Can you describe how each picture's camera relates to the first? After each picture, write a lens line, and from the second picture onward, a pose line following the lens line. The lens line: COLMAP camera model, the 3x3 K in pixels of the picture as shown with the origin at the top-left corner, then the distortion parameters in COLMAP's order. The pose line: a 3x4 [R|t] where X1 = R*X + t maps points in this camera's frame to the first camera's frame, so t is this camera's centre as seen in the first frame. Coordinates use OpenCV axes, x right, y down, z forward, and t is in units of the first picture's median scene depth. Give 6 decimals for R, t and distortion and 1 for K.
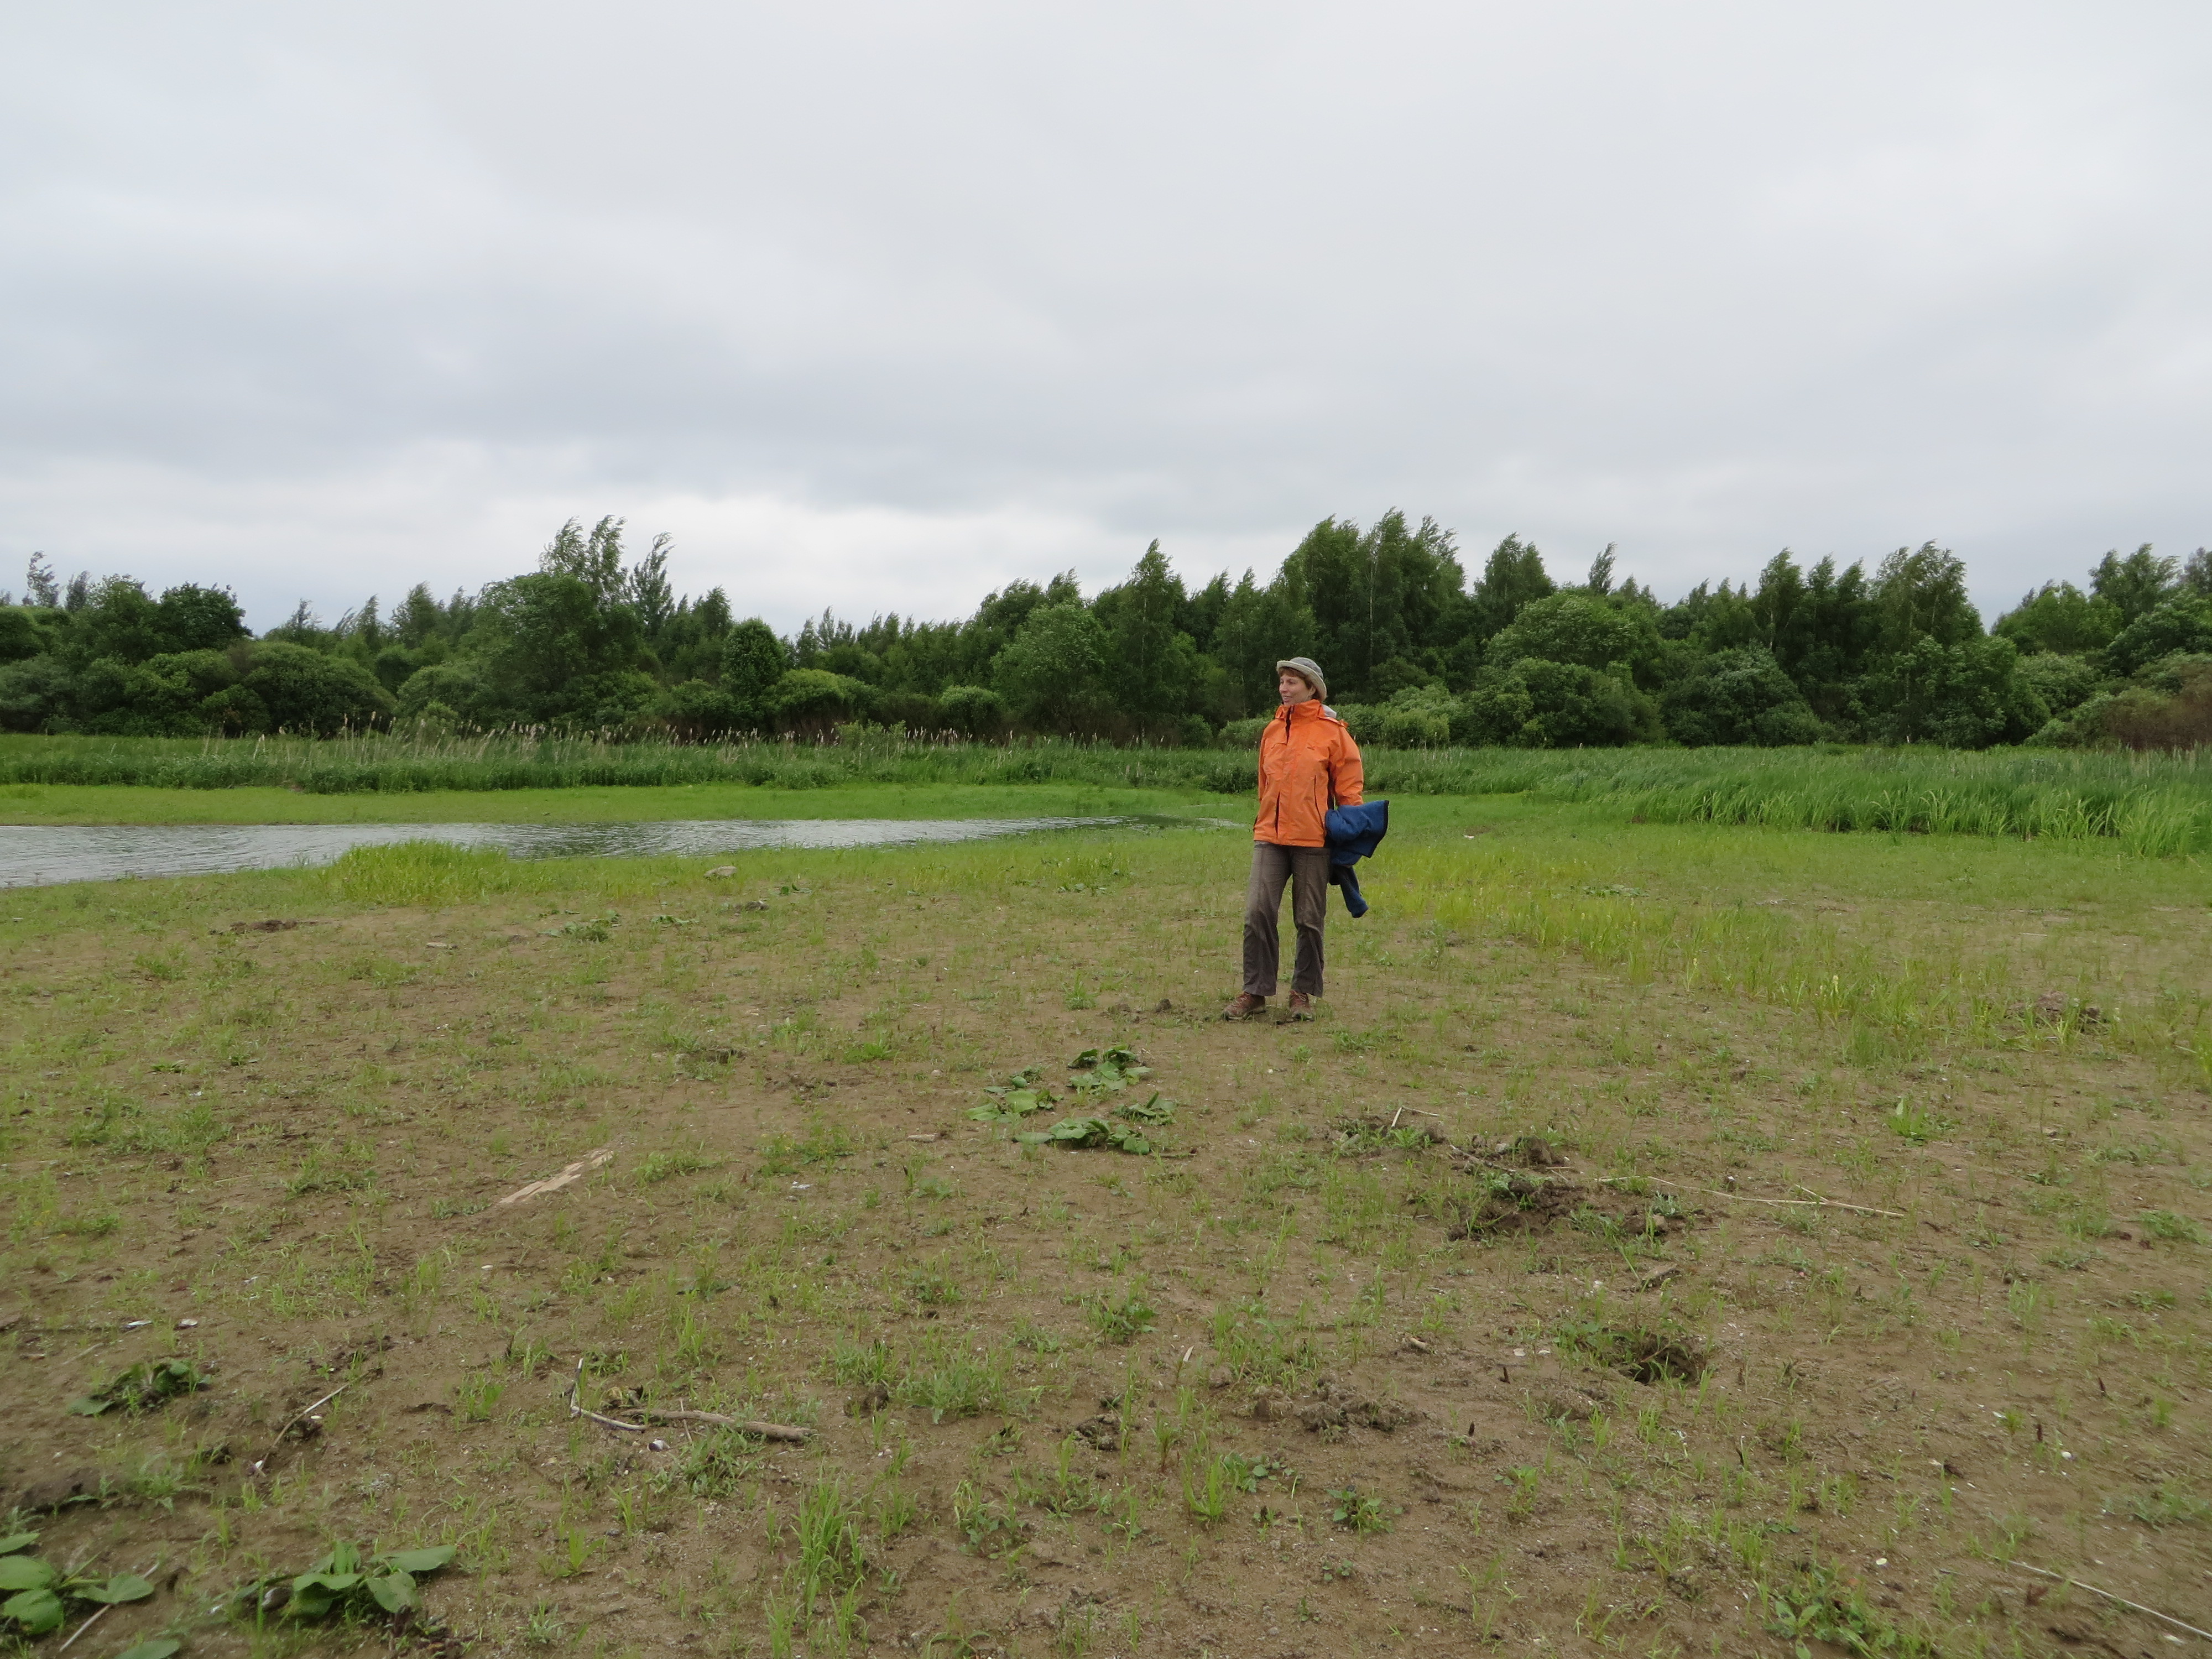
lens RADIAL K [[1631.9, 0, 1104.2], [0, 1631.9, 816.9], [0, 0, 1]] dist [0.005456, 0.002493]
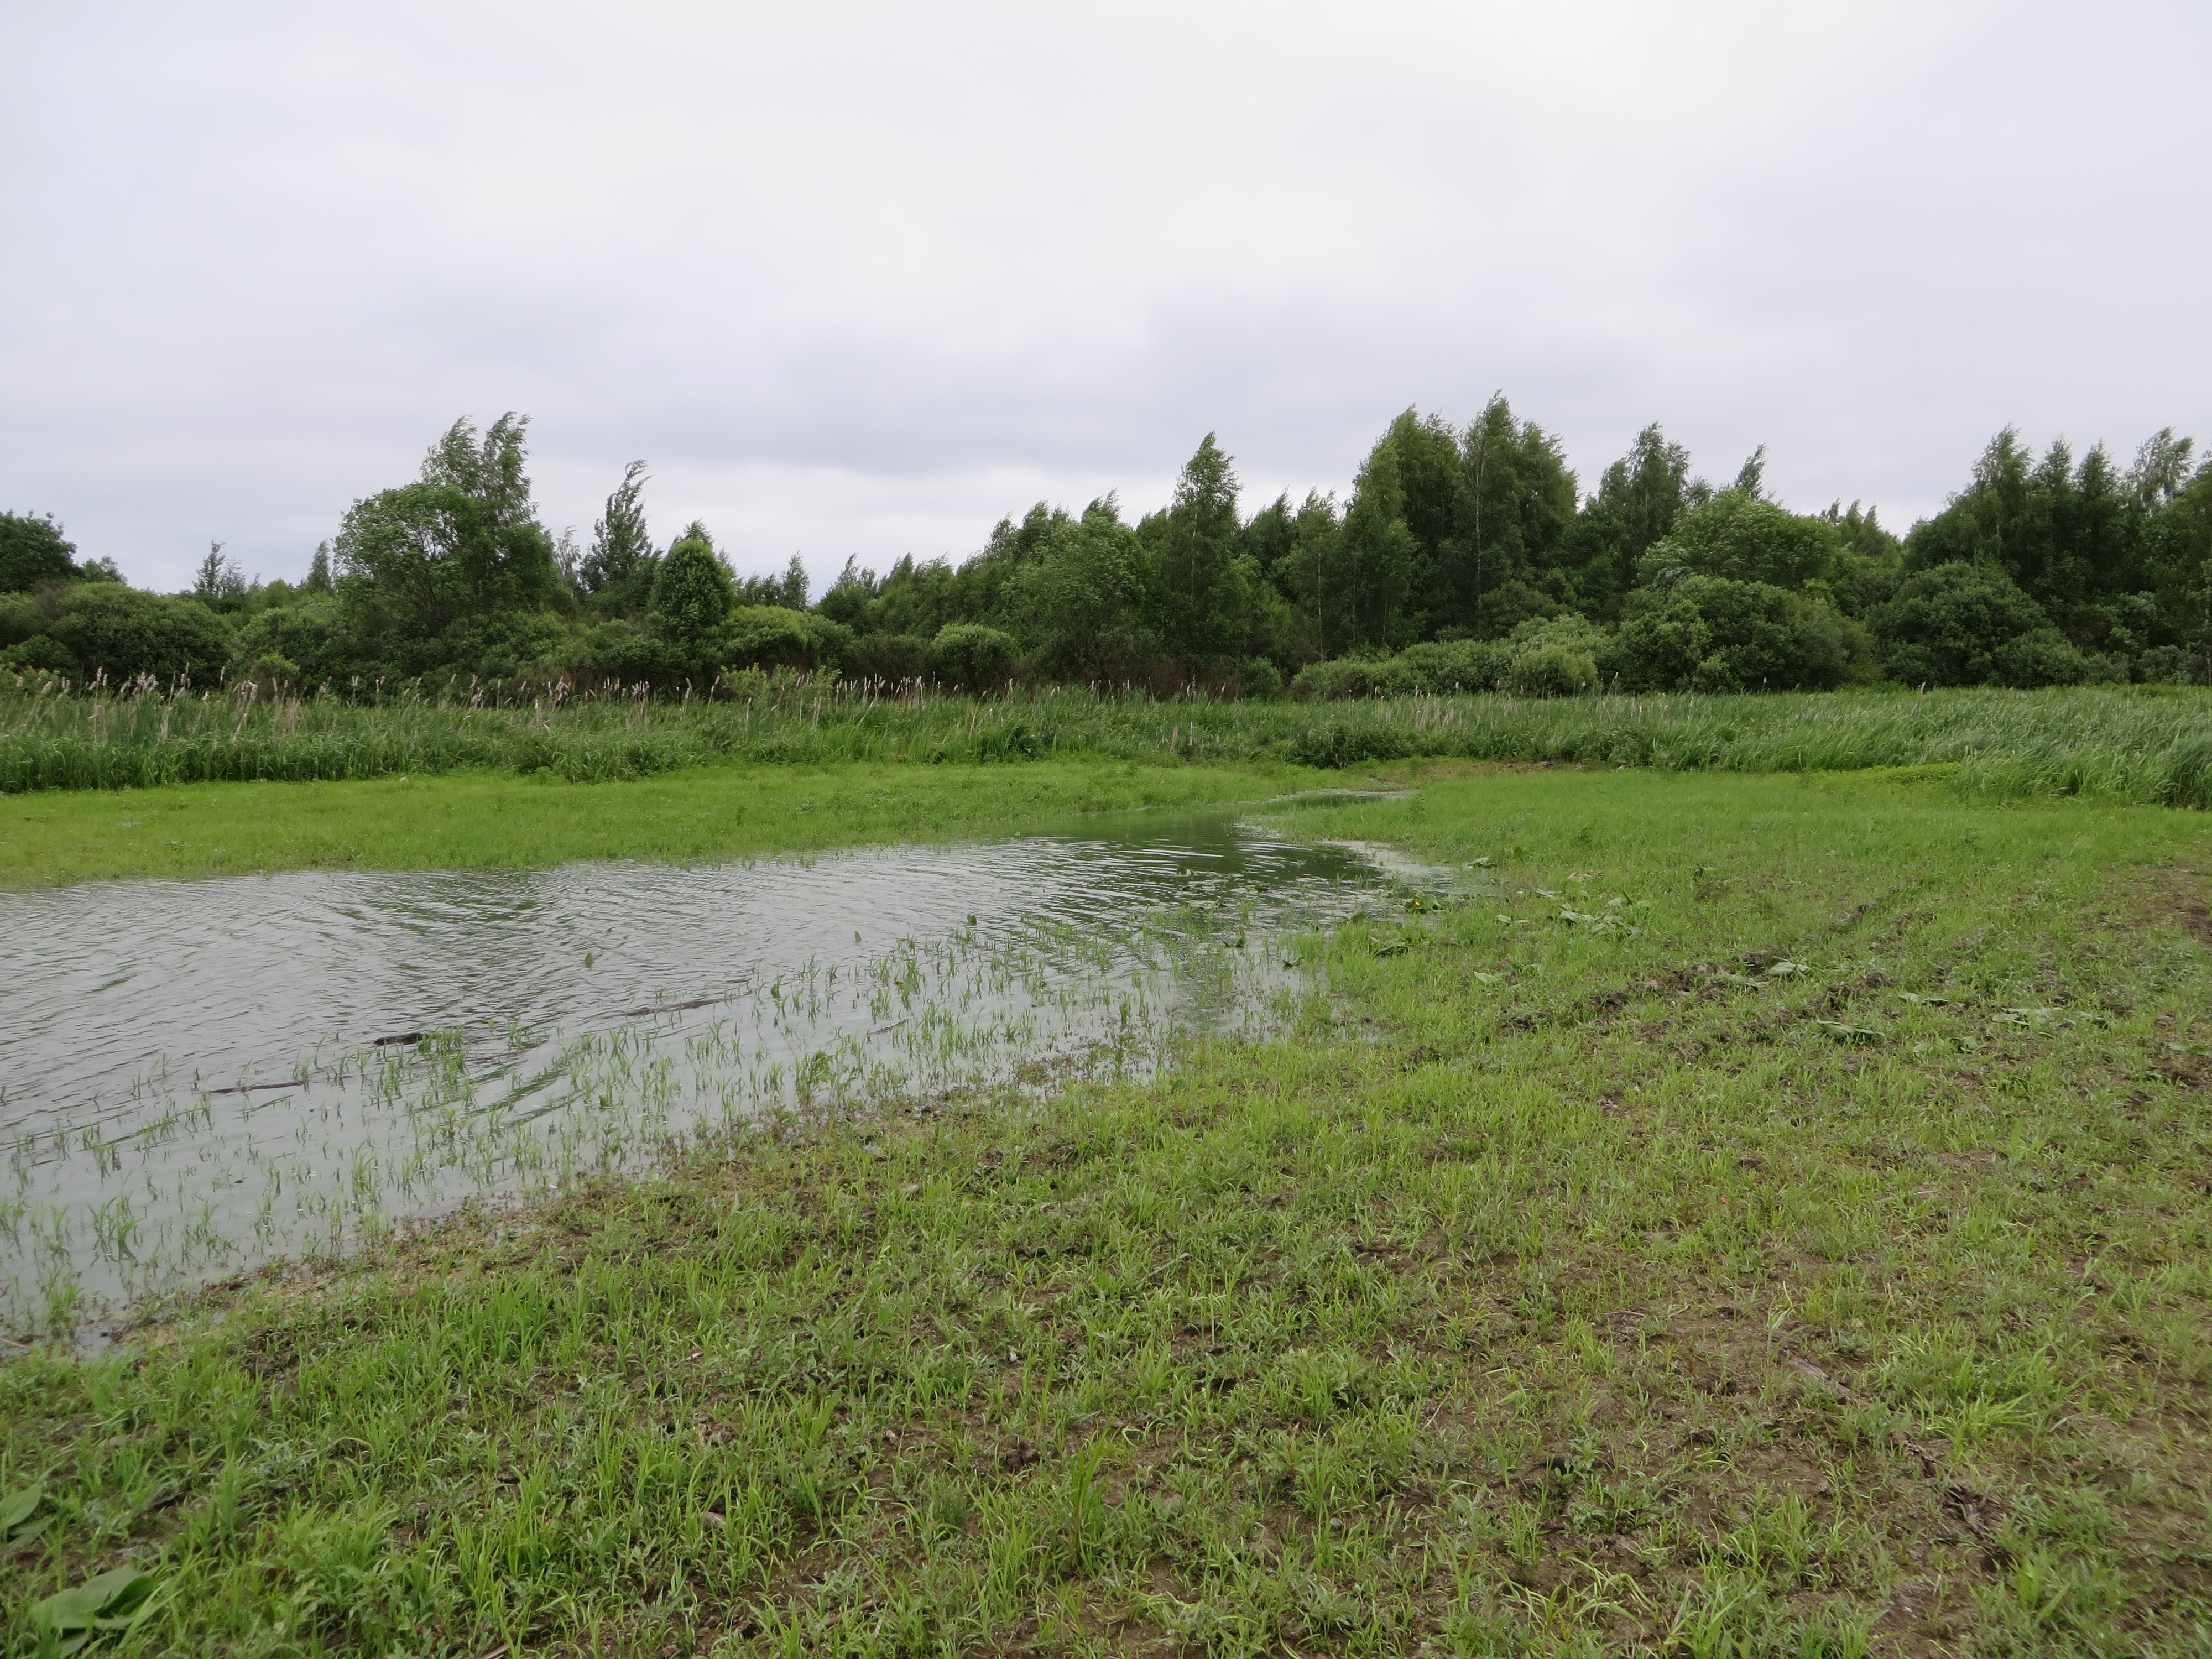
lens RADIAL K [[1631.9, 0, 1112.9], [0, 1631.9, 845.5], [0, 0, 1]] dist [0.005456, 0.002493]
pose [[0.999643, -0.011380, -0.024162, 0.002916], [0.012464, 0.998902, 0.045169, -0.009112], [0.023621, -0.045454, 0.998687, 0.220077]]
